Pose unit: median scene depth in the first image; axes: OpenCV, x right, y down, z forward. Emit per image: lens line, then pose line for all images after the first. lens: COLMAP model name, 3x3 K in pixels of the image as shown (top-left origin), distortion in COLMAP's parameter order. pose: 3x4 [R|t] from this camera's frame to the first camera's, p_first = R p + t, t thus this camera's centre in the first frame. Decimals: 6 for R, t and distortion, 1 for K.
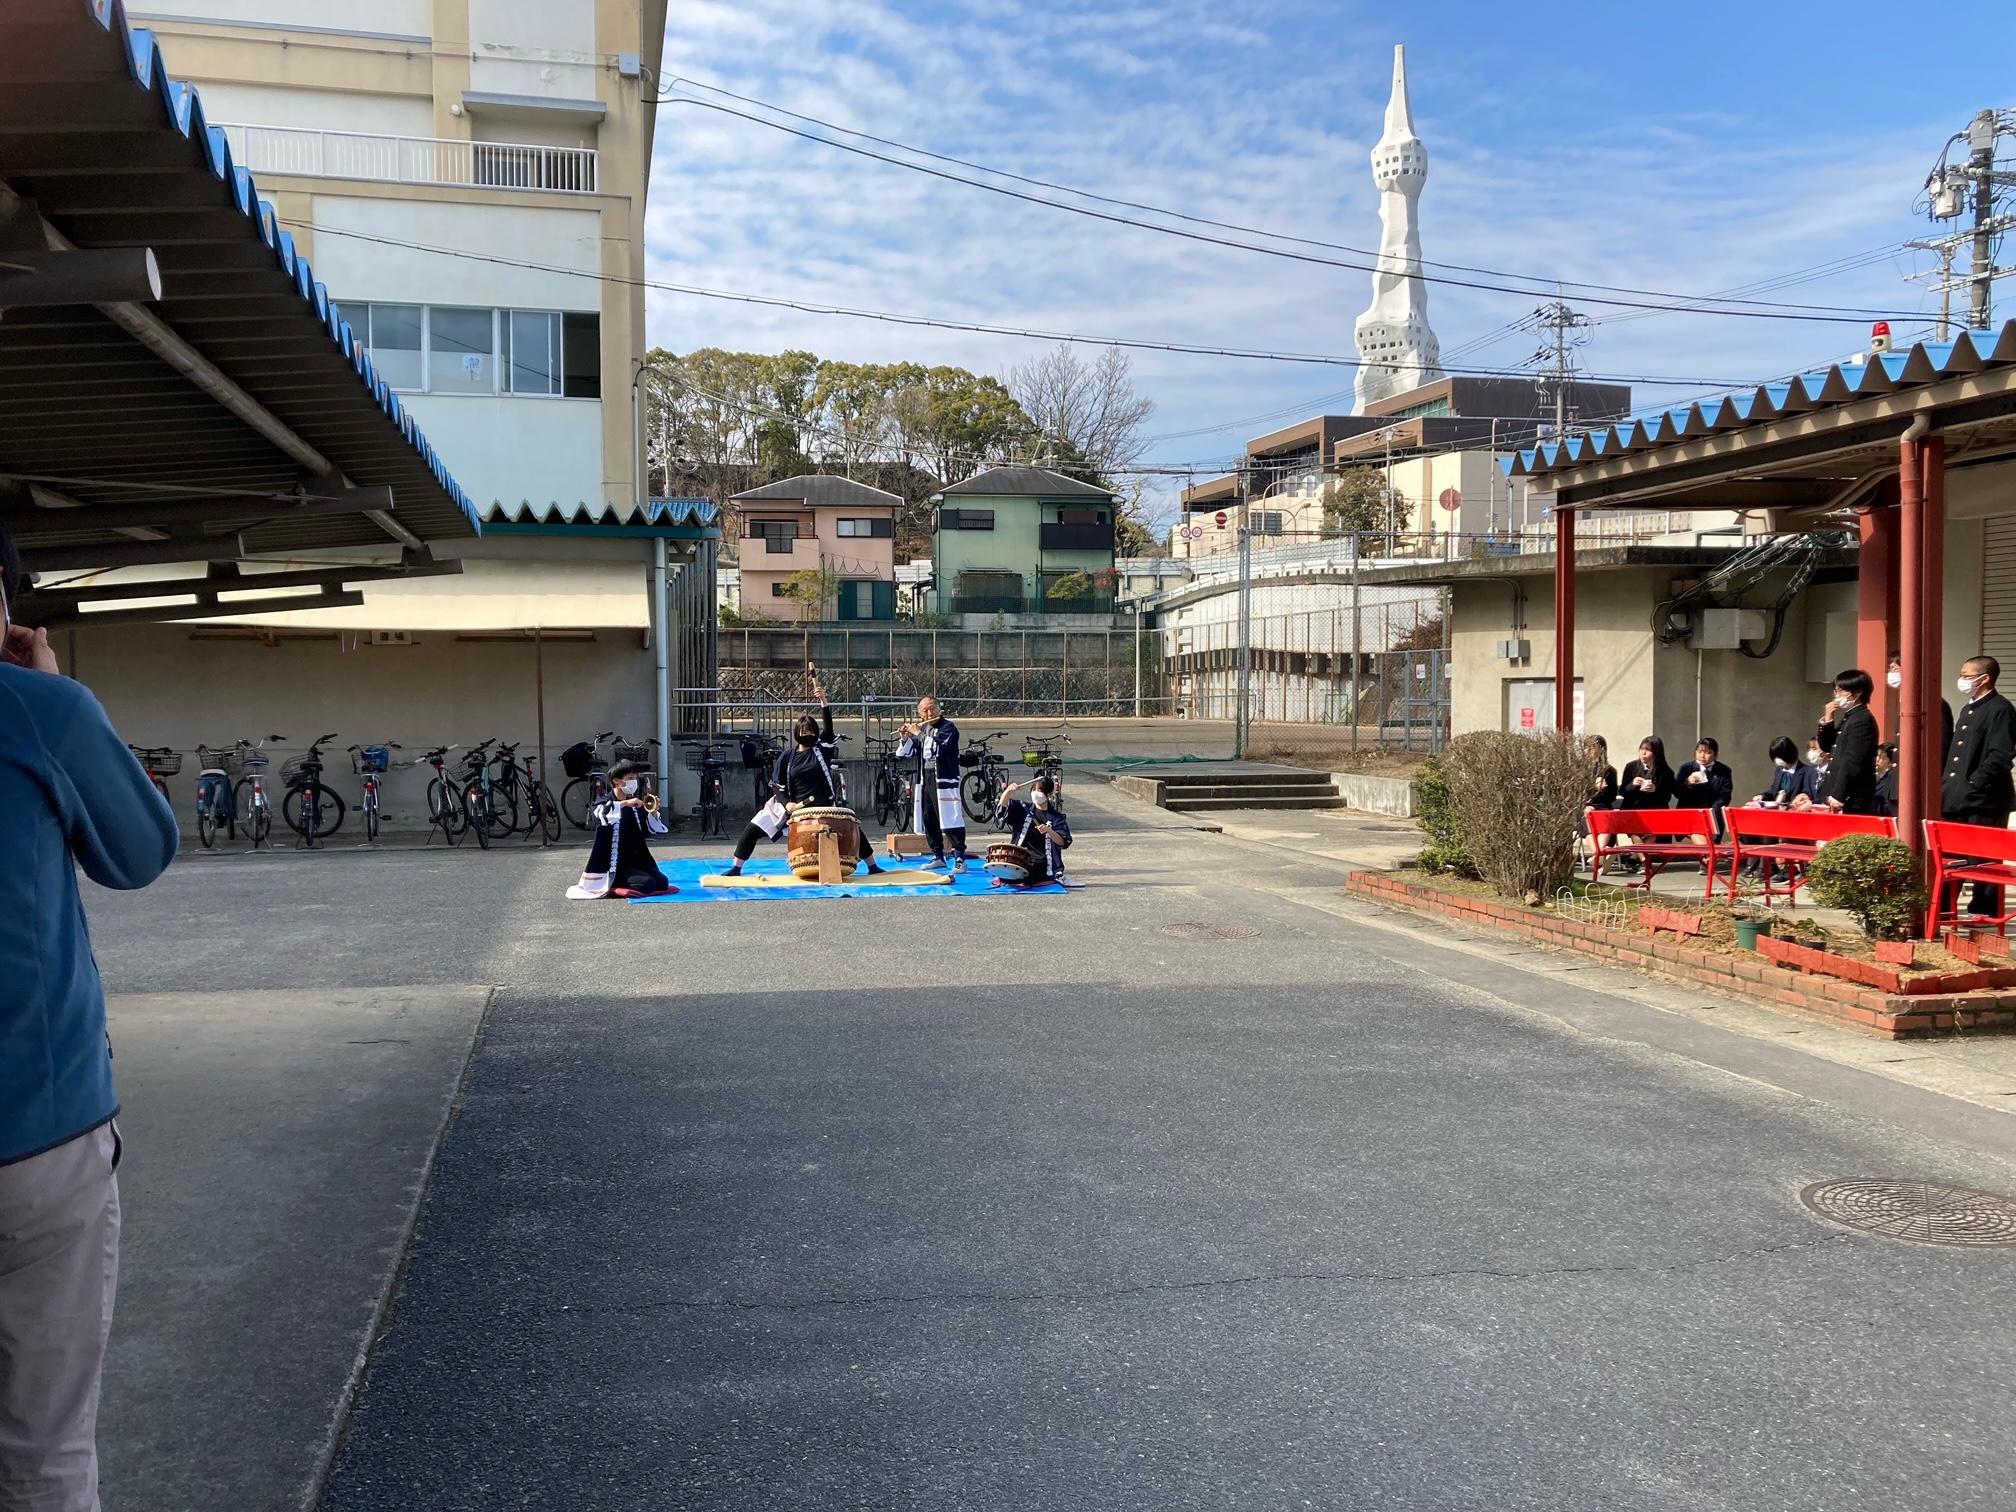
lens RADIAL K [[1649.4, 0, 1008.0], [0, 1649.4, 756.0], [0, 0, 1]] dist [0.065749, -0.108562]
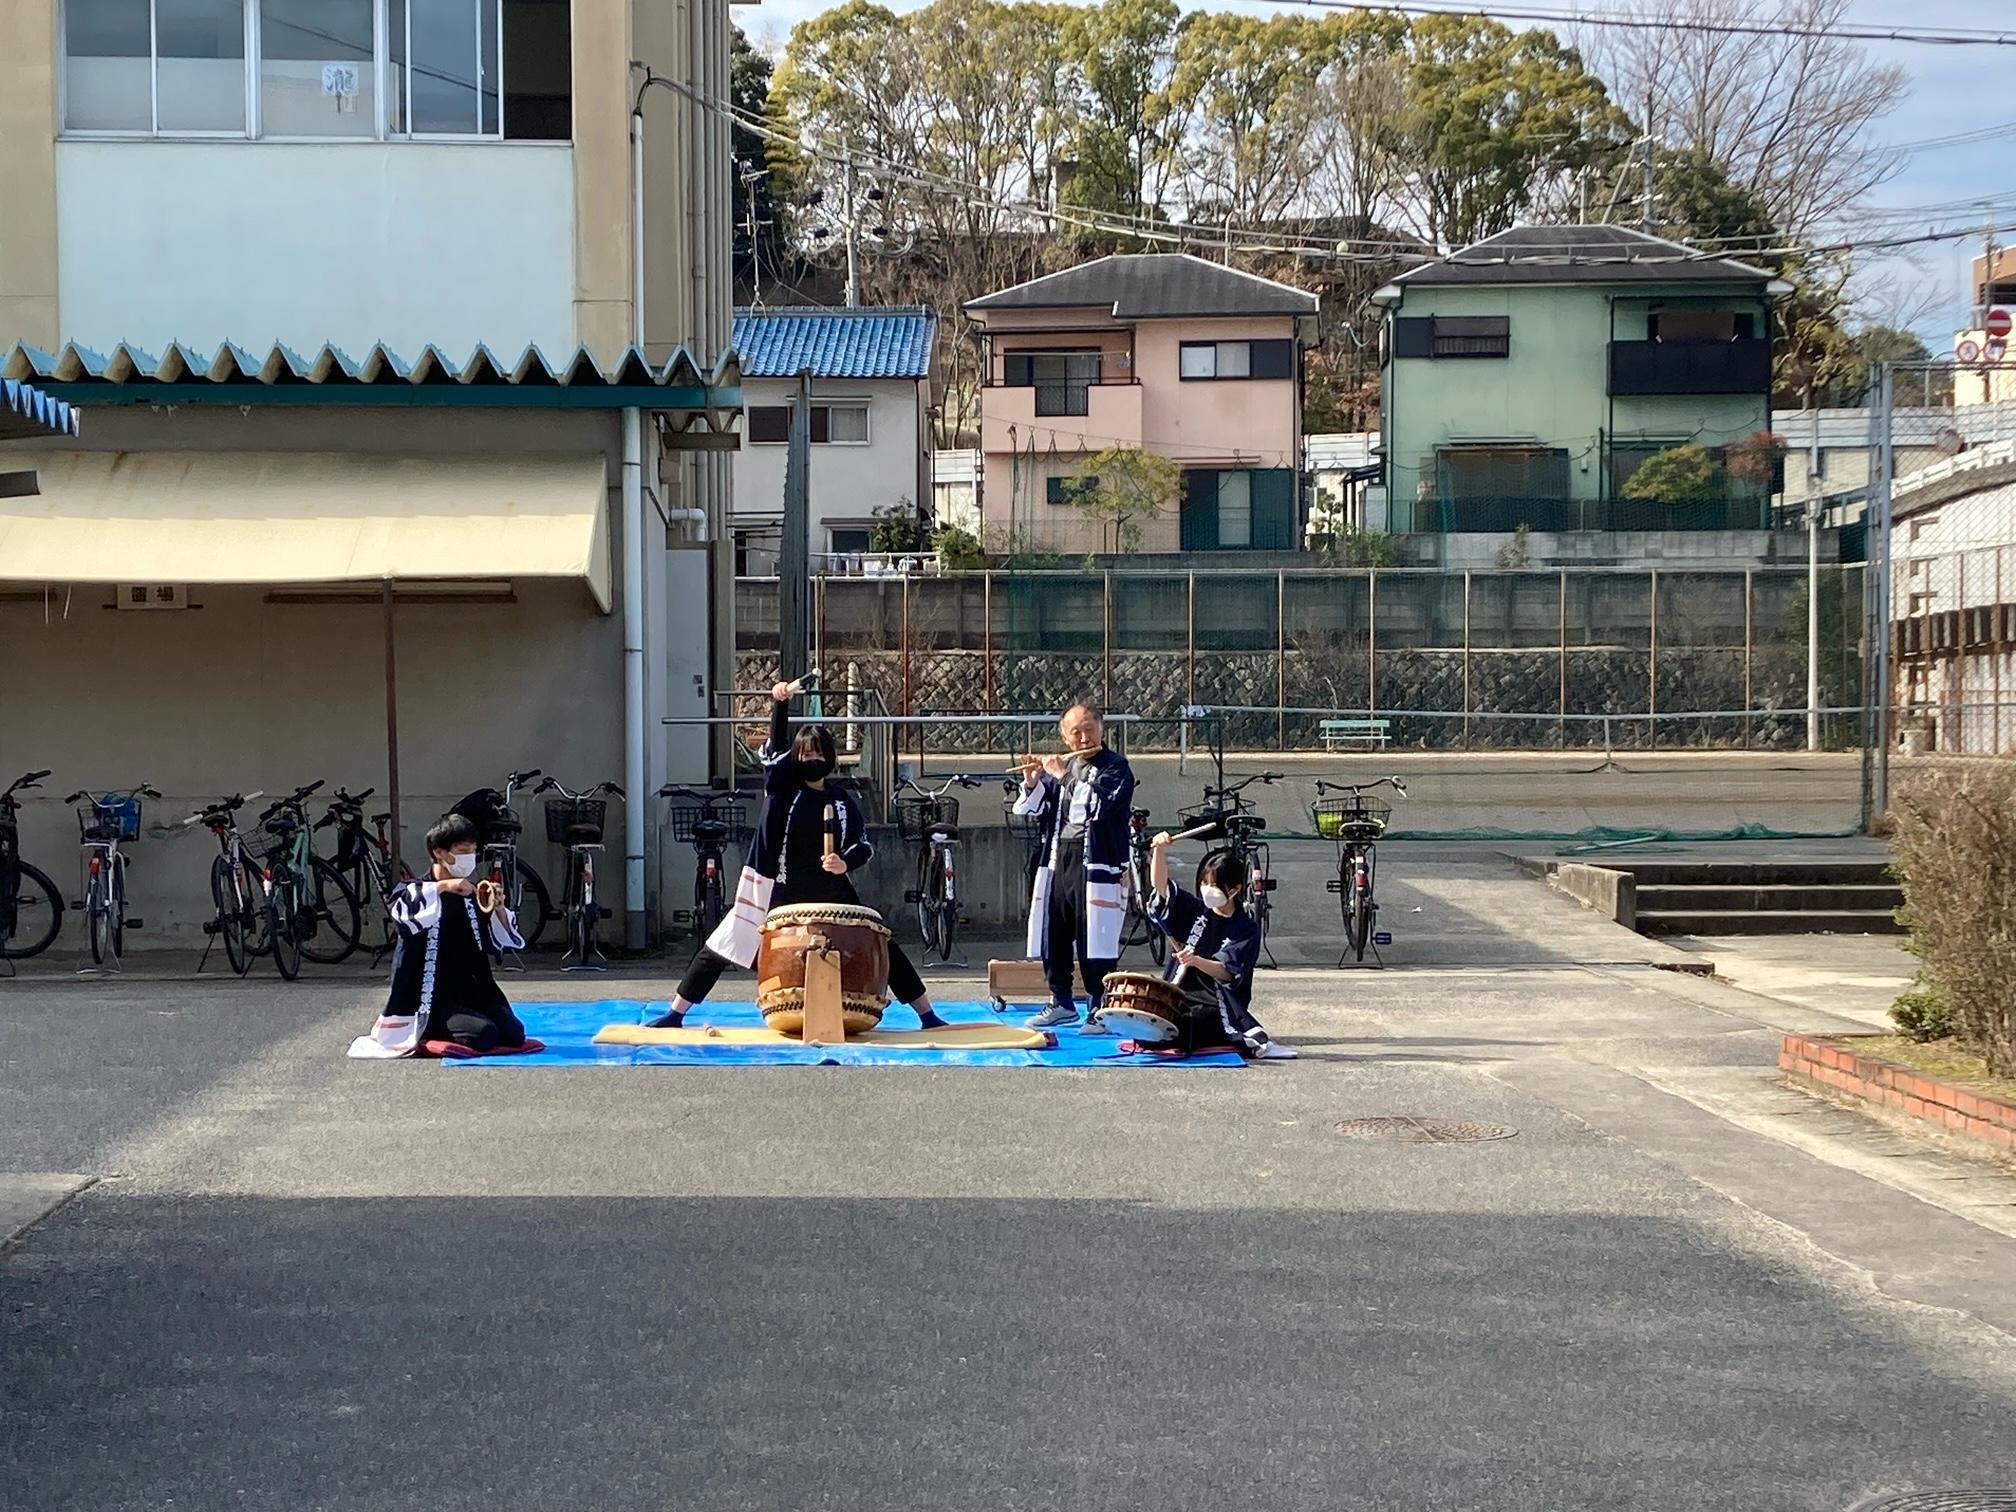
lens RADIAL K [[3492.5, 0, 953.2], [0, 3492.5, 756.9], [0, 0, 1]] dist [0.275657, -1.899255]
pose [[0.981675, 0.001930, -0.190555, 0.029016], [-0.006239, 0.999738, -0.022016, 0.001479], [0.190463, 0.022802, 0.981430, -0.024244]]
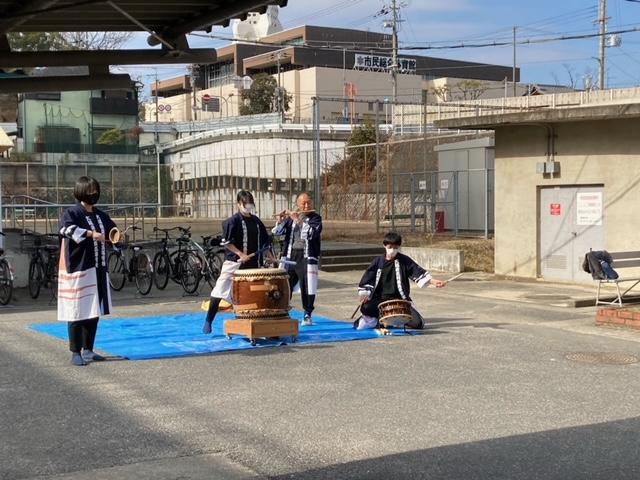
lens RADIAL K [[944.2, 0, 321.5], [0, 944.2, 227.4], [0, 0, 1]] dist [0.332288, -1.587998]
pose [[0.953039, -0.013677, 0.302538, -0.053068], [0.018070, 0.999768, -0.011727, 0.000272], [-0.302308, 0.016643, 0.953065, 0.049038]]
